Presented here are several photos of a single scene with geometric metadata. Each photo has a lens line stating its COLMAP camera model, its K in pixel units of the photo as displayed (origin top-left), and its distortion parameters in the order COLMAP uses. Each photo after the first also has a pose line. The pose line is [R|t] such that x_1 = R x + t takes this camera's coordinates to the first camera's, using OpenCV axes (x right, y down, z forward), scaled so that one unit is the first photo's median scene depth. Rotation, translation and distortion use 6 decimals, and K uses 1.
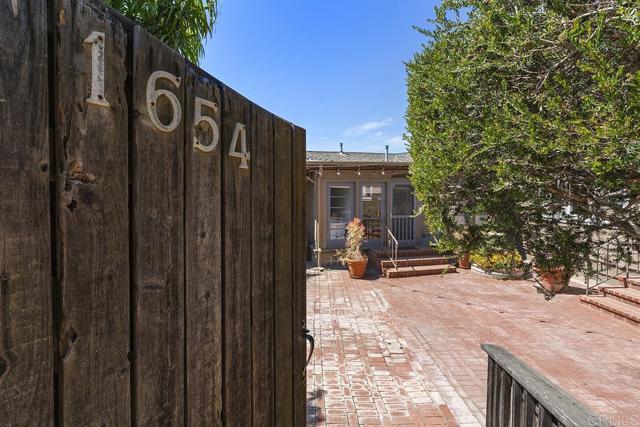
lens RADIAL K [[295.4, 0, 318.8], [0, 295.4, 201.8], [0, 0, 1]] dist [-0.005044, 0.004564]
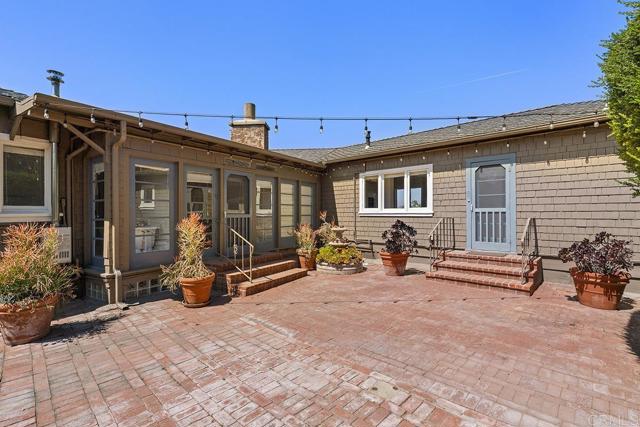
lens RADIAL K [[295.4, 0, 320.6], [0, 295.4, 213.9], [0, 0, 1]] dist [-0.005044, 0.004564]
pose [[0.700654, -0.002201, 0.713498, -0.140513], [0.023957, 0.999504, -0.020442, 0.079206], [-0.713099, 0.031416, 0.700359, 0.364078]]
